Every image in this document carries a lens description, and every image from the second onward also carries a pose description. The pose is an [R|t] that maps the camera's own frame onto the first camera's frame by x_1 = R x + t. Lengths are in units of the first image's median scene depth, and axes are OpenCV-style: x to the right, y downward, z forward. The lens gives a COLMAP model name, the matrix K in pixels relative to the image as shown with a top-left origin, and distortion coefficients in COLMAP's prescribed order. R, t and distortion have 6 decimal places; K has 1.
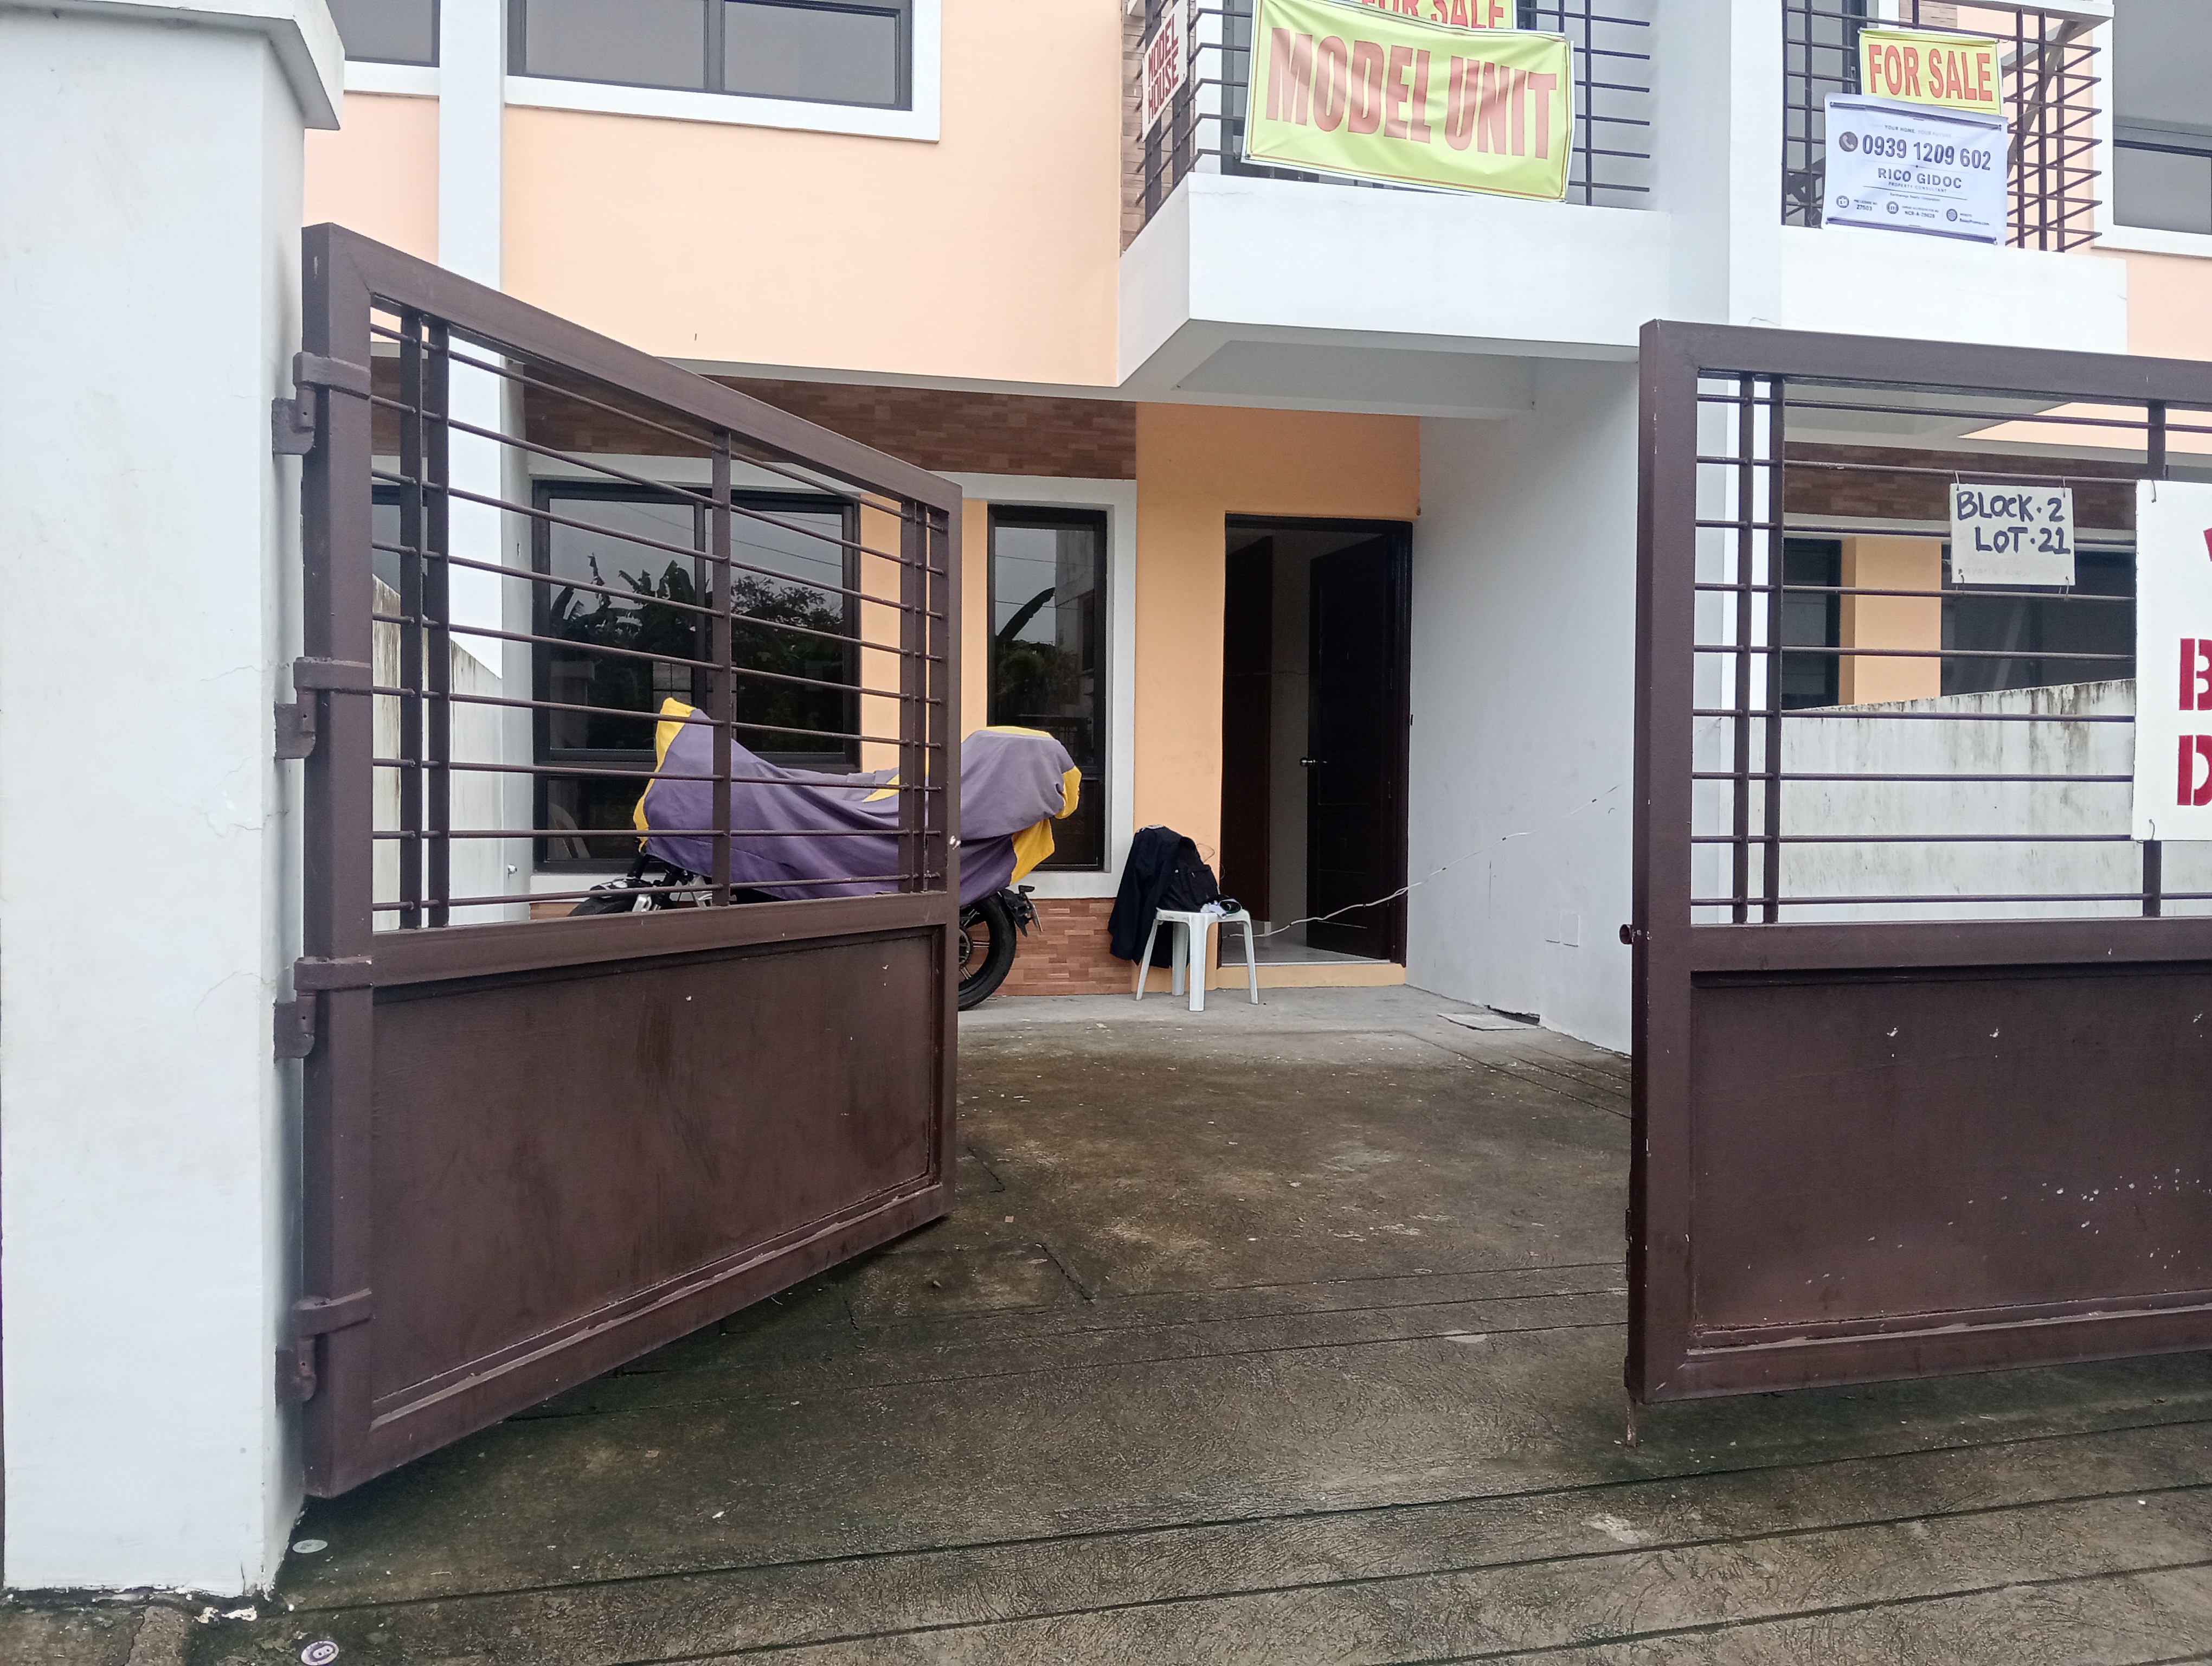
lens RADIAL K [[1799.7, 0, 1100.9], [0, 1799.7, 848.3], [0, 0, 1]] dist [0.068739, -0.165766]
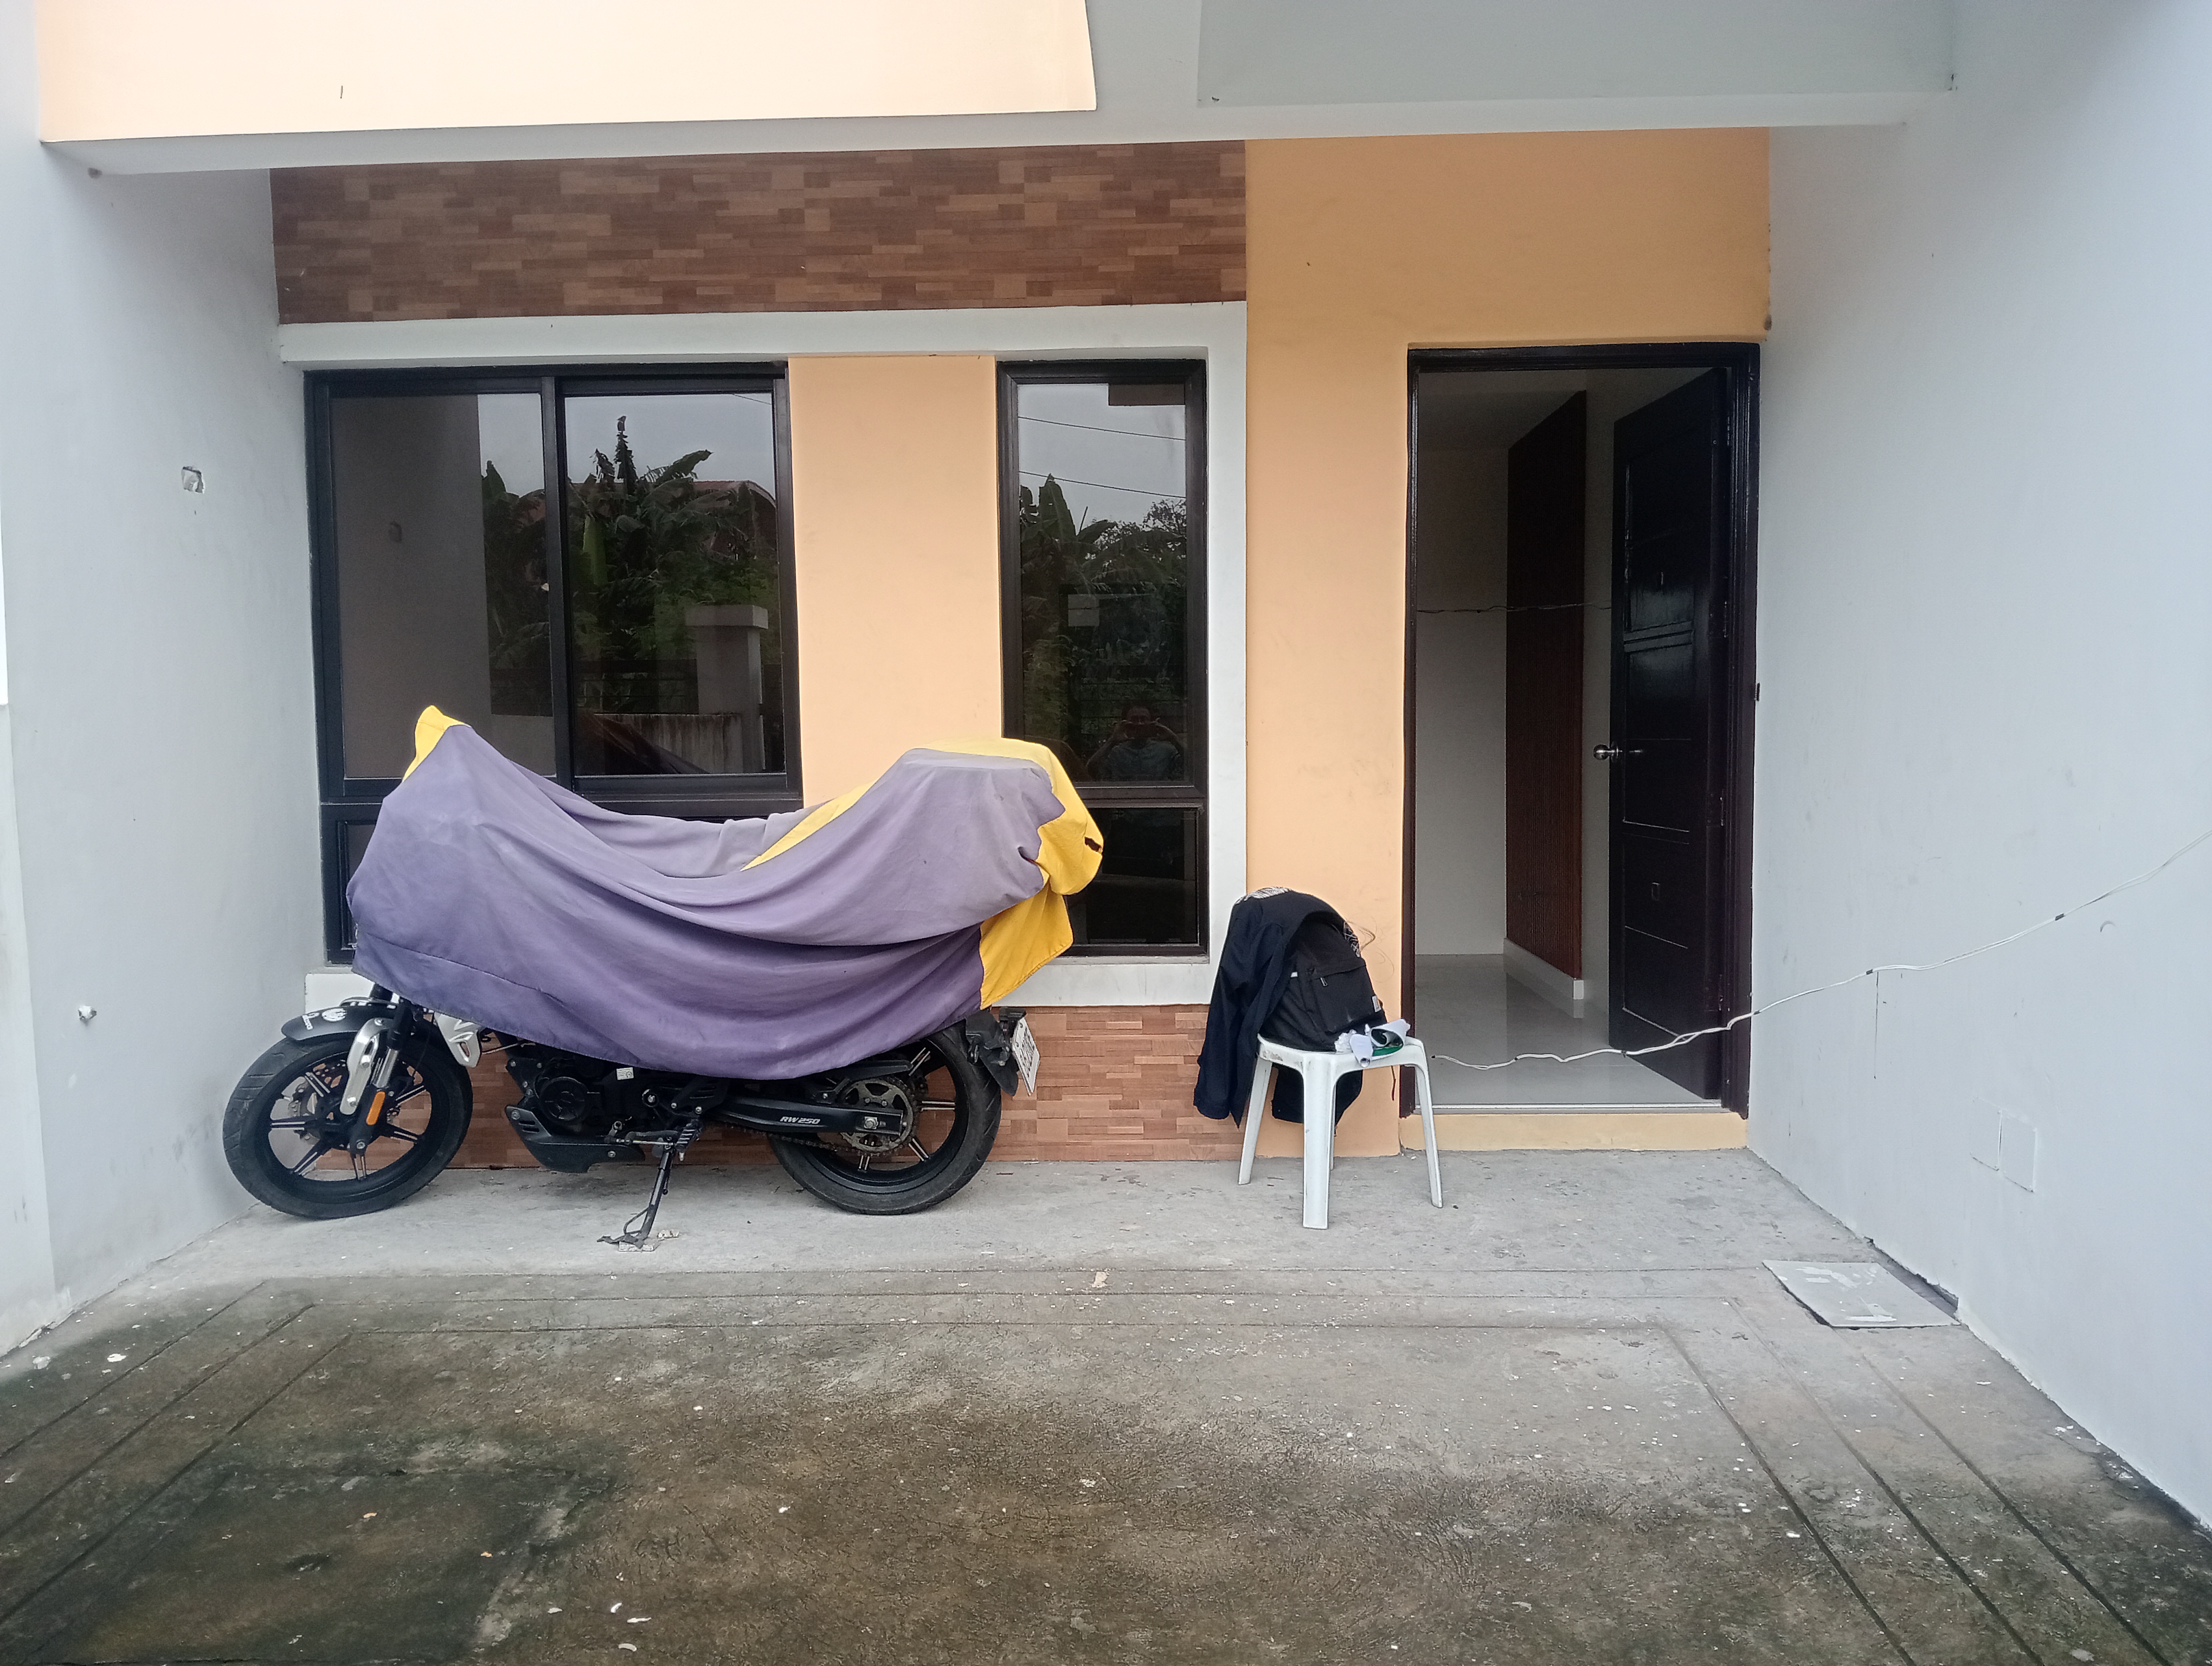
lens RADIAL K [[1799.7, 0, 1100.9], [0, 1799.7, 848.3], [0, 0, 1]] dist [0.068739, -0.165766]
pose [[0.963008, 0.001374, -0.269469, 0.134540], [0.012340, 0.998713, 0.049192, -0.055768], [0.269189, -0.050698, 0.961752, 0.413132]]
